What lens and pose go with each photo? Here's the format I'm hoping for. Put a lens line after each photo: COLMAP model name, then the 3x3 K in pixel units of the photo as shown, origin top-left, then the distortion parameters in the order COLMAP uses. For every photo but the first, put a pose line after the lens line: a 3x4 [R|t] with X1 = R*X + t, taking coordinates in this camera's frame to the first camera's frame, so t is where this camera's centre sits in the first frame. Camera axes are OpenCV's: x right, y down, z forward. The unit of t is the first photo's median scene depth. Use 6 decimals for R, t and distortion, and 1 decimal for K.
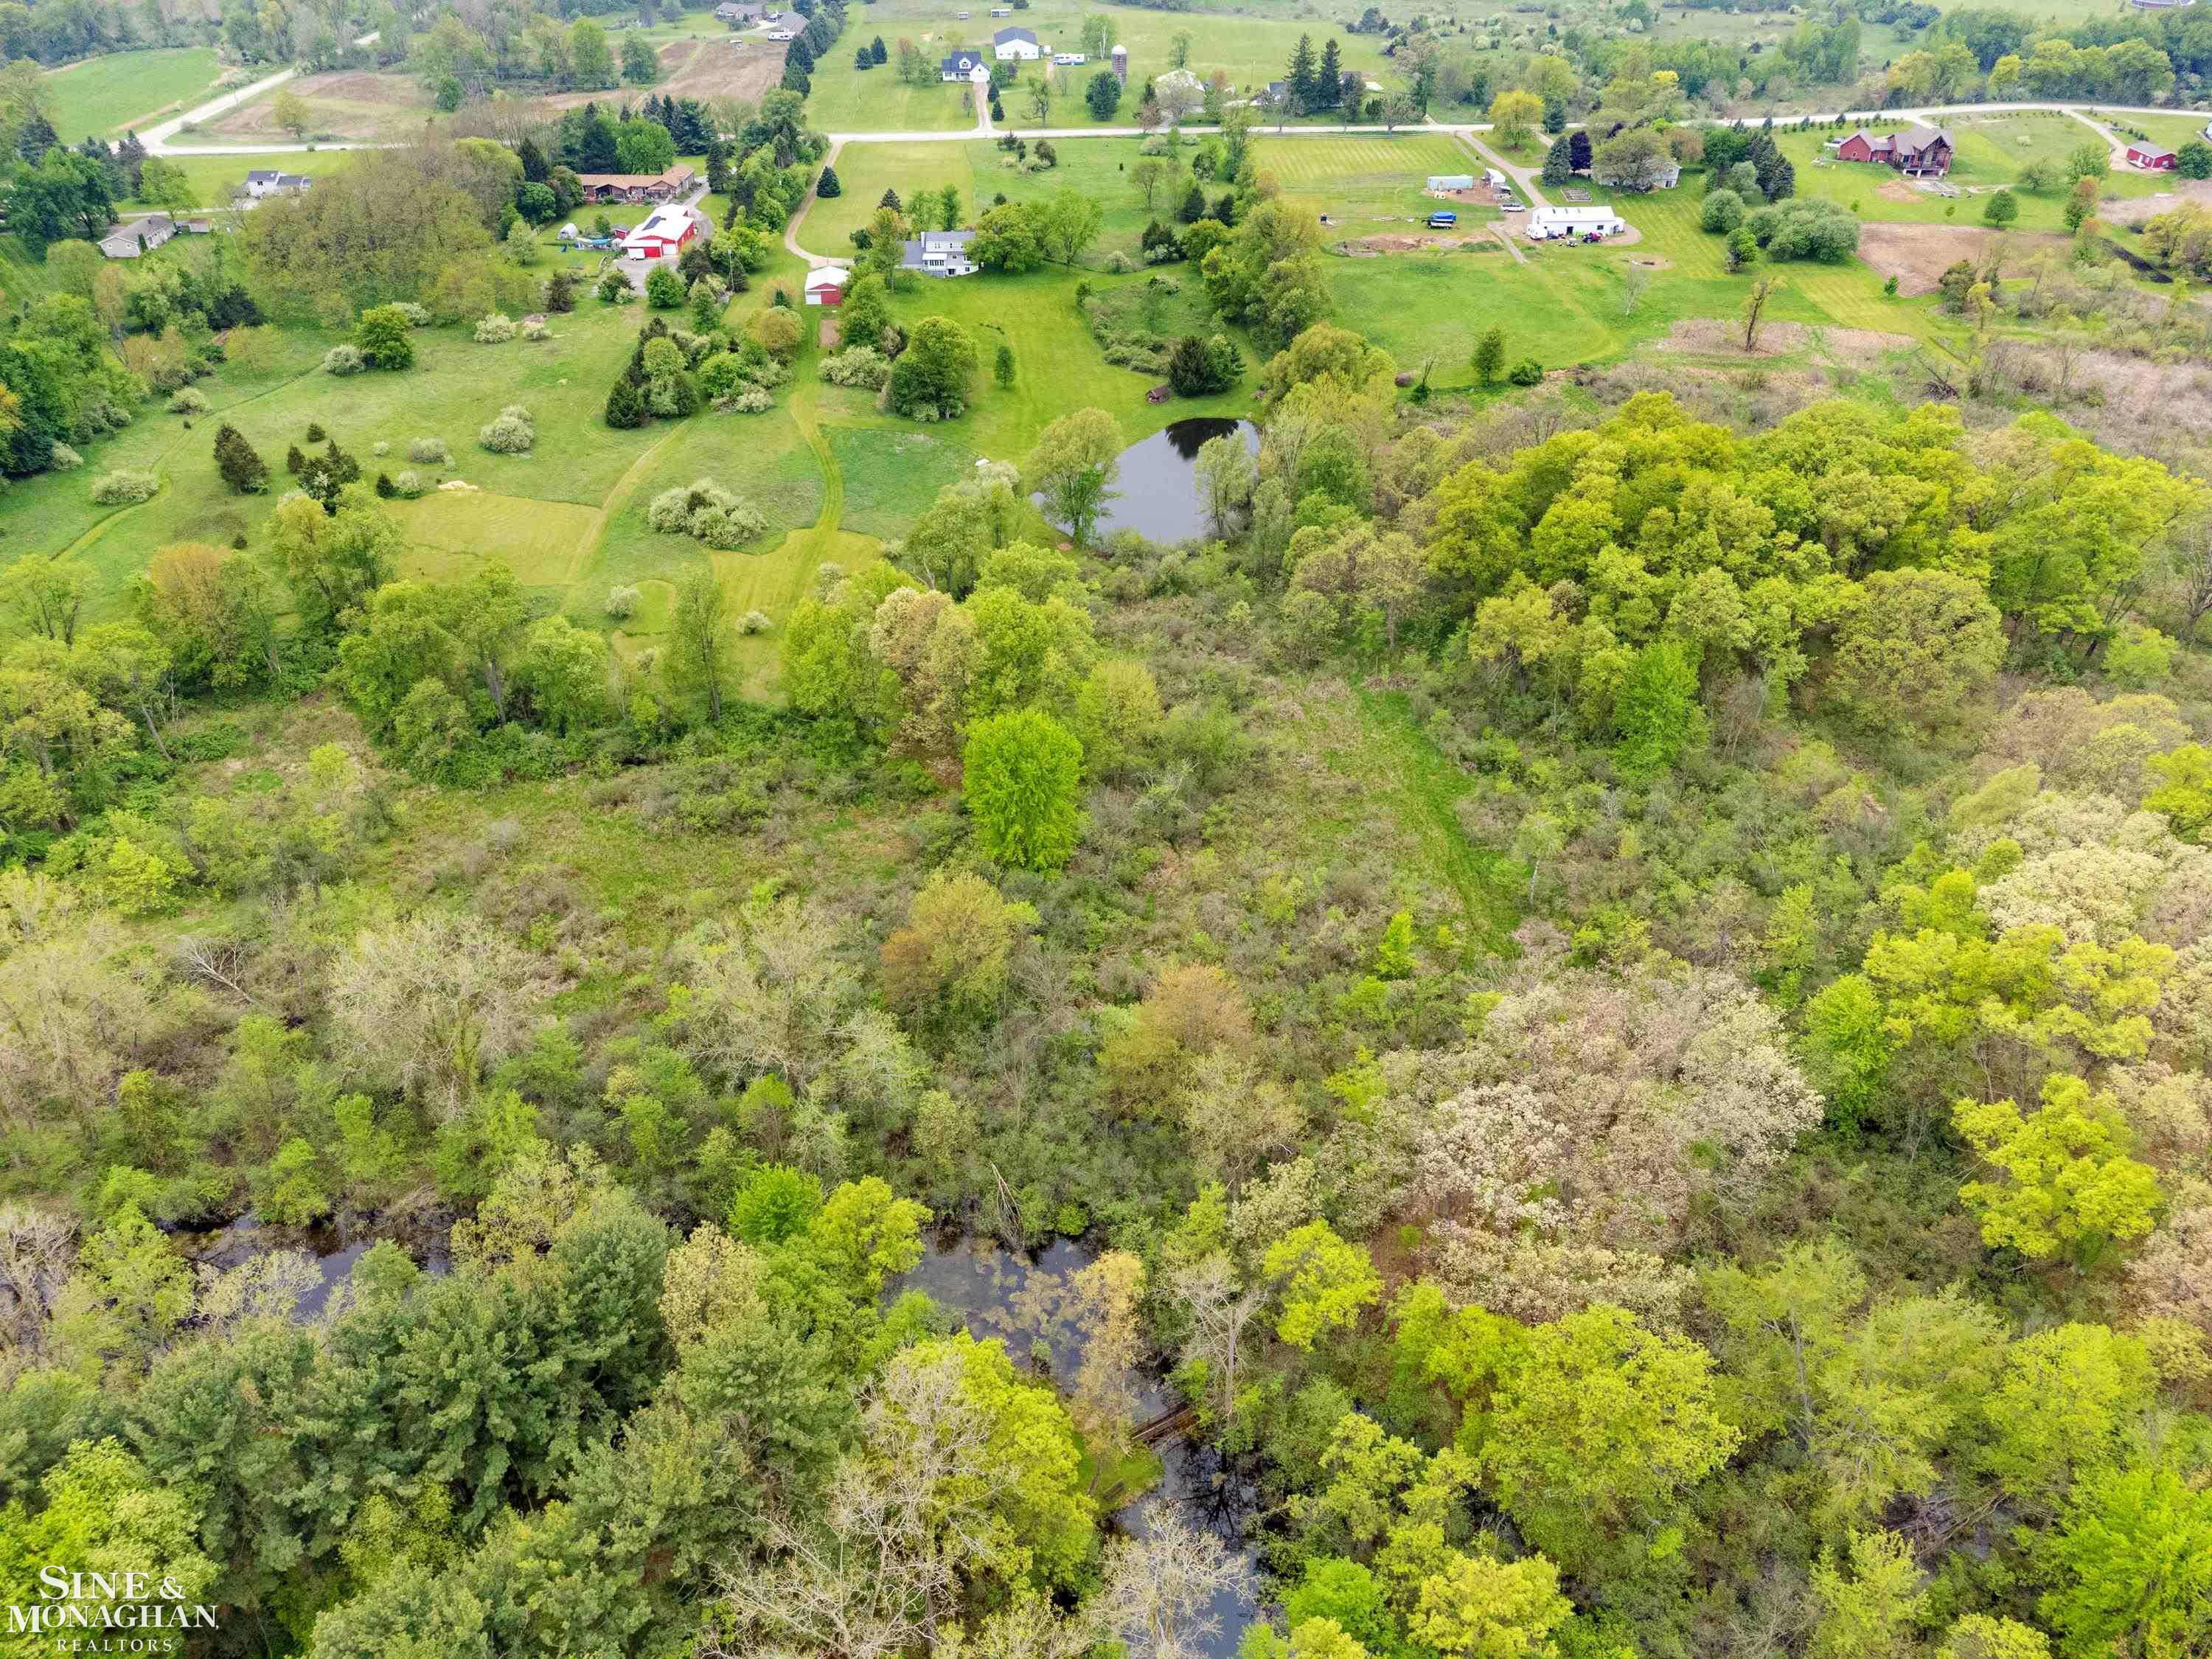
lens RADIAL K [[1680.3, 0, 1106.0], [0, 1680.3, 829.5], [0, 0, 1]] dist [0.013573, 0.003205]
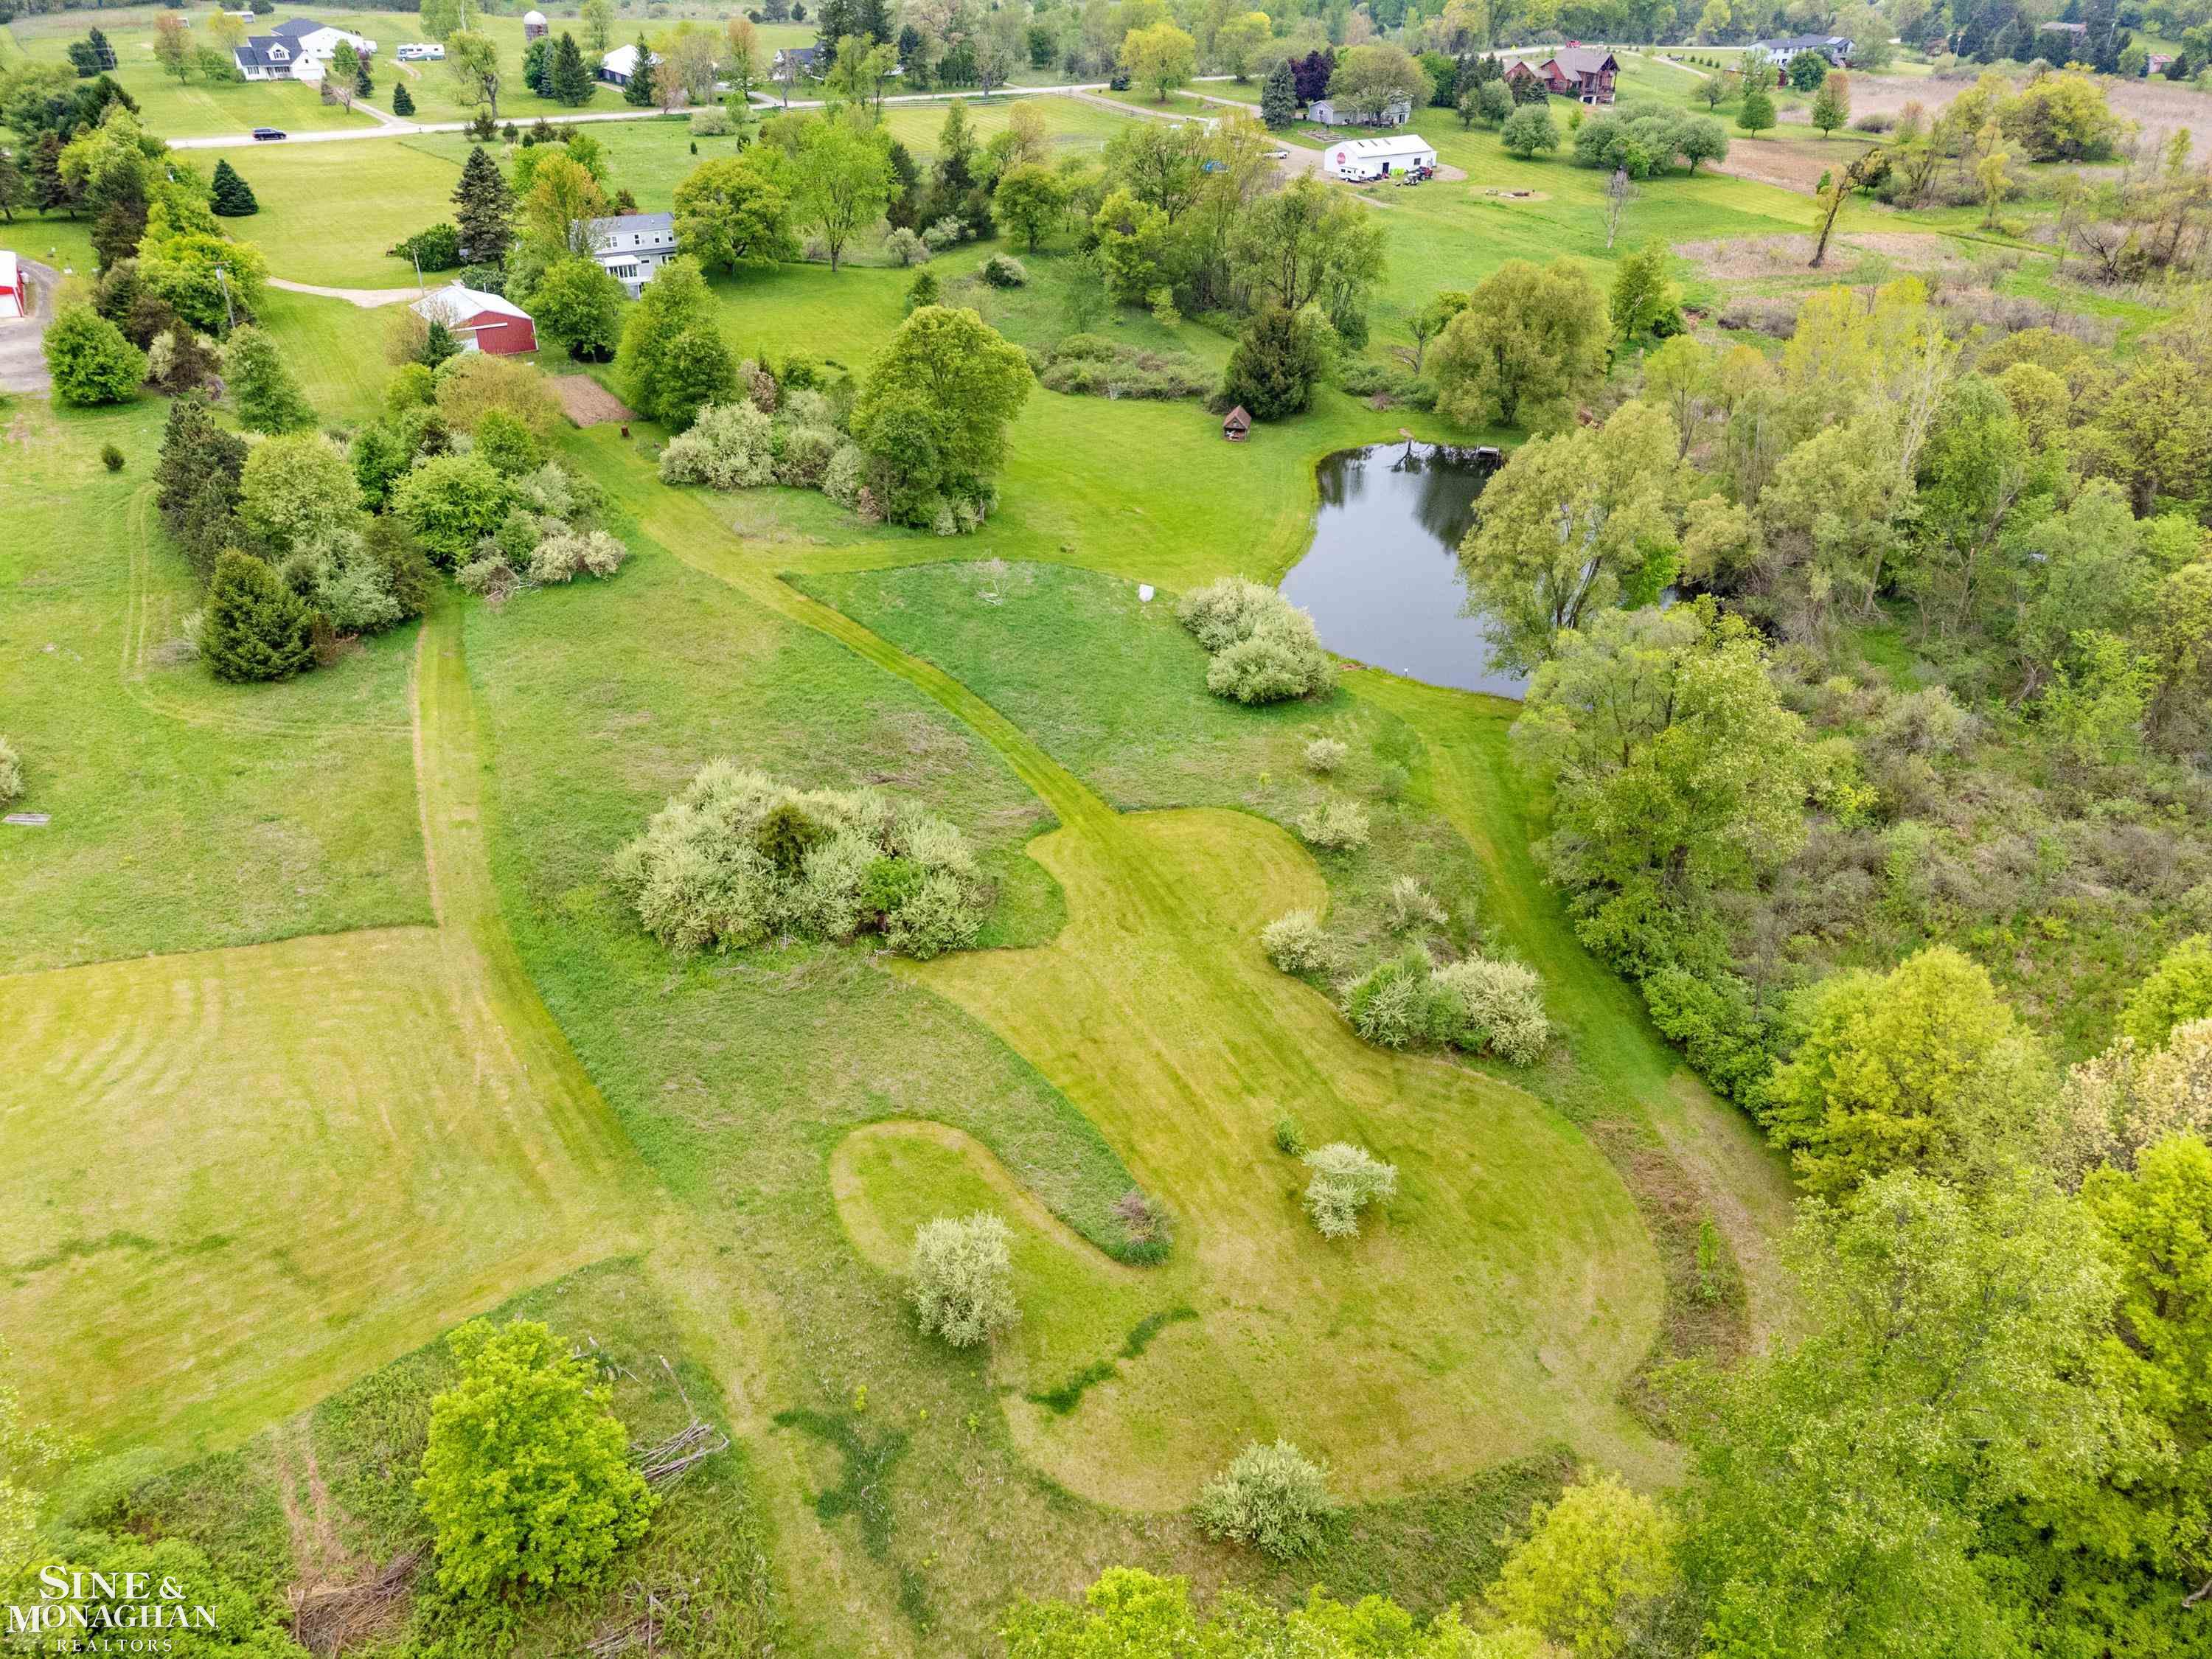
lens RADIAL K [[1630.5, 0, 1106.0], [0, 1630.5, 829.5], [0, 0, 1]] dist [0.019214, -0.002286]
pose [[0.864934, -0.245145, 0.437942, -0.260635], [0.267179, 0.963576, 0.011698, -0.144164], [-0.424858, 0.106891, 0.898927, 0.535574]]
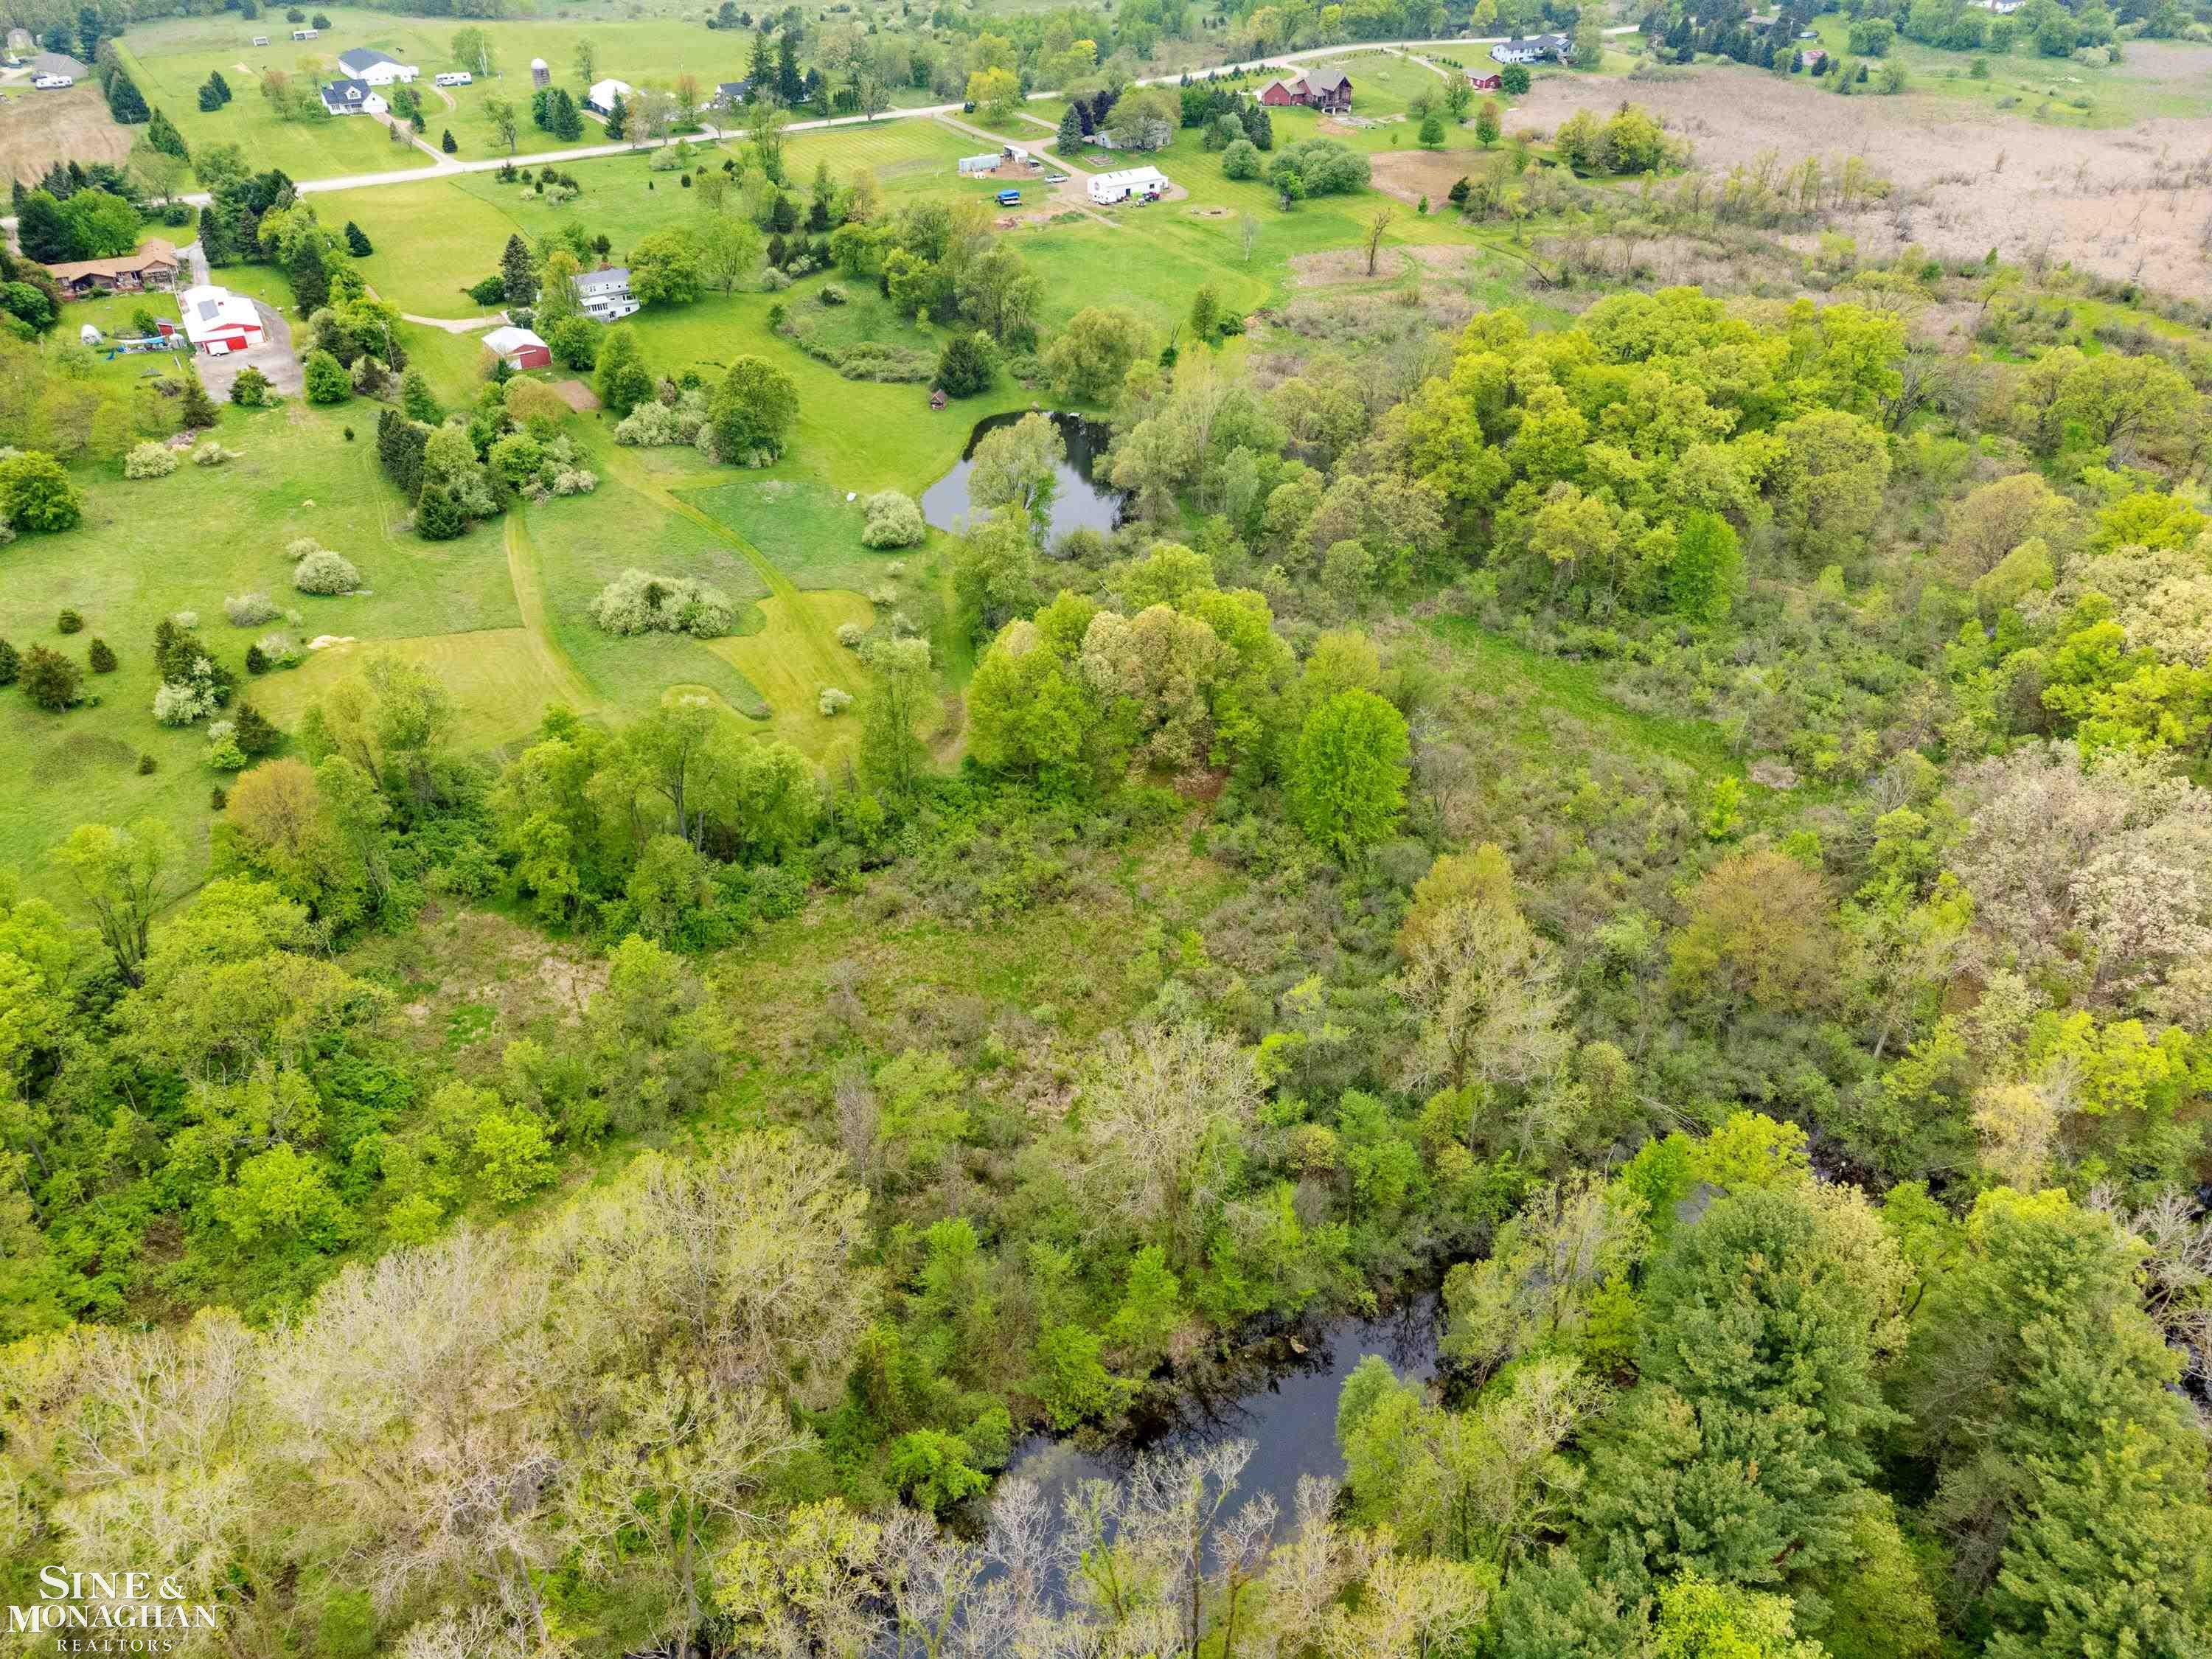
lens RADIAL K [[1662.3, 0, 1106.0], [0, 1662.3, 829.5], [0, 0, 1]] dist [-0.001612, 0.045586]
pose [[0.869852, -0.275899, 0.408947, -0.339199], [0.271541, 0.959877, 0.070006, -0.056422], [-0.411853, 0.050151, 0.909869, 0.082464]]
